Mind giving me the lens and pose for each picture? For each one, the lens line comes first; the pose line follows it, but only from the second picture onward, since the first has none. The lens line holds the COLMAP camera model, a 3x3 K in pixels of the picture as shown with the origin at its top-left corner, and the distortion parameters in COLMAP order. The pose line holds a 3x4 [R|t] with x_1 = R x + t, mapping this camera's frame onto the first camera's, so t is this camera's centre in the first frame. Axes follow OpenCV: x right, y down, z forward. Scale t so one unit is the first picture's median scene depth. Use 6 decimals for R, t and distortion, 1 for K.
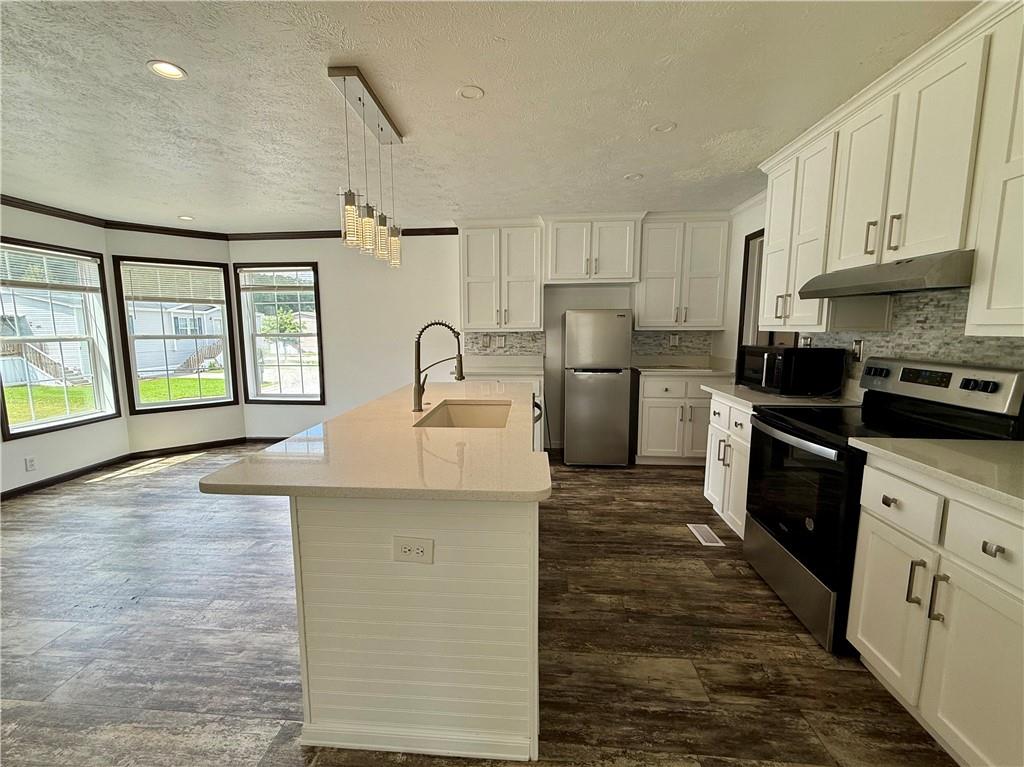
lens RADIAL K [[431.1, 0, 496.5], [0, 431.1, 382.4], [0, 0, 1]] dist [-0.001380, 0.000049]
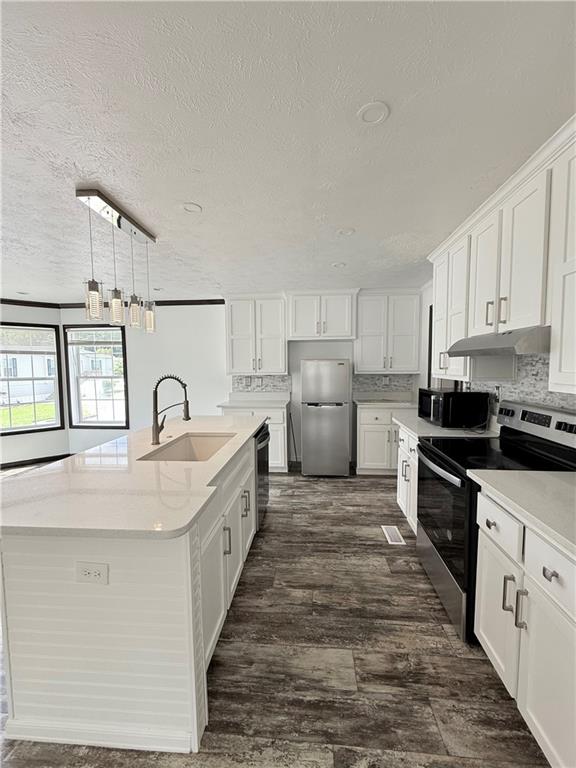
lens RADIAL K [[312.8, 0, 289.2], [0, 312.8, 386.5], [0, 0, 1]] dist [0.000486, -0.000438]
pose [[0.999952, -0.003829, 0.009059, 0.210991], [0.004347, 0.998310, -0.057959, -0.050080], [-0.008821, 0.057995, 0.998278, 0.045611]]
